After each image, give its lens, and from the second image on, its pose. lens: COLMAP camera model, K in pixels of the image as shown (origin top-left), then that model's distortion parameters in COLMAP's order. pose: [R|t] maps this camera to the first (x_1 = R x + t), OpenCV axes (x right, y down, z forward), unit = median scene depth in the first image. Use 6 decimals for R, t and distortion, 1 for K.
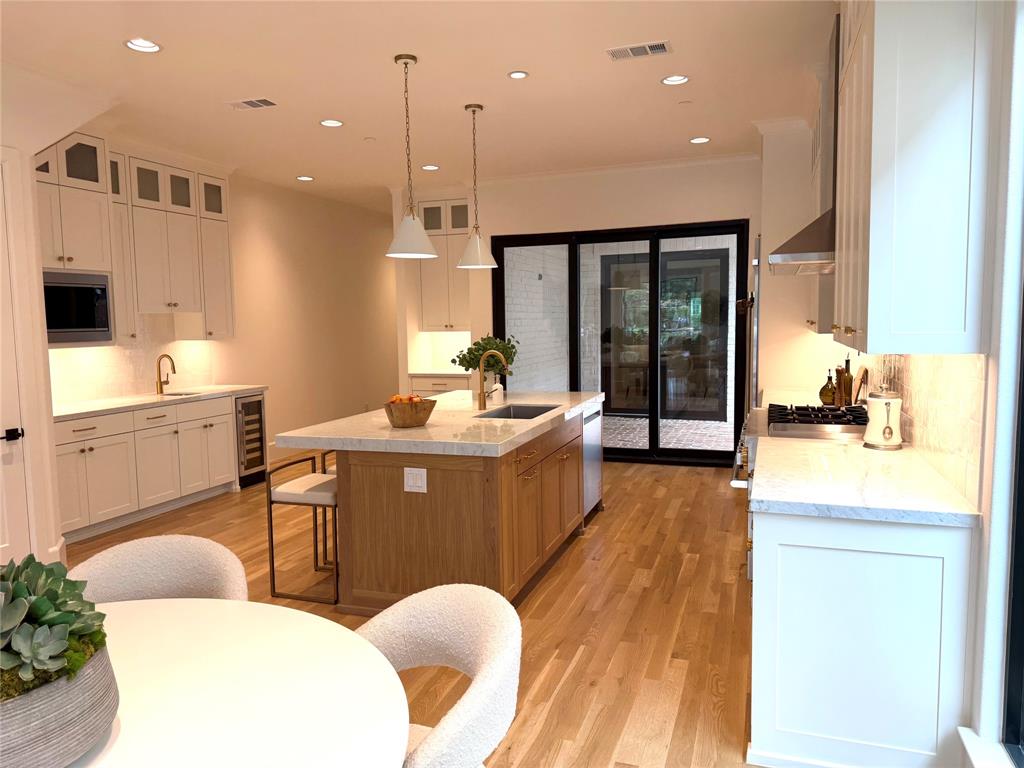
lens RADIAL K [[717.0, 0, 514.3], [0, 717.0, 386.3], [0, 0, 1]] dist [0.113991, -0.179974]
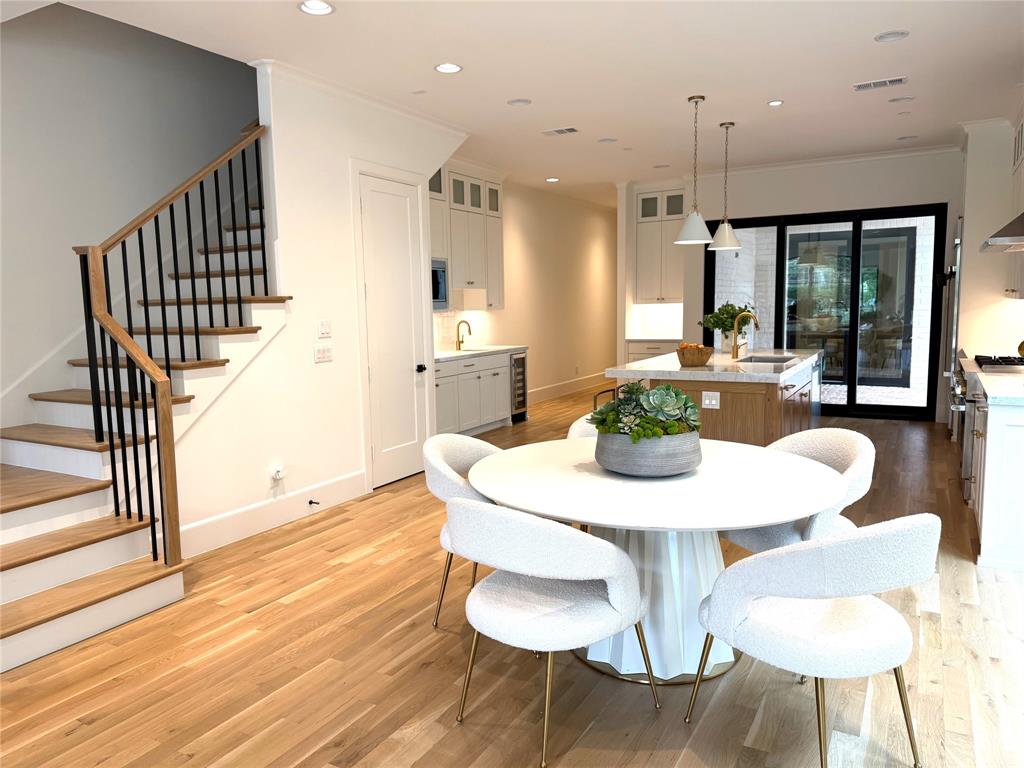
lens RADIAL K [[717.0, 0, 514.3], [0, 717.0, 386.3], [0, 0, 1]] dist [0.113991, -0.179974]
pose [[0.984610, 0.016807, -0.173955, -0.154900], [-0.012055, 0.999526, 0.028338, 0.037681], [0.174349, -0.025805, 0.984346, -0.275114]]
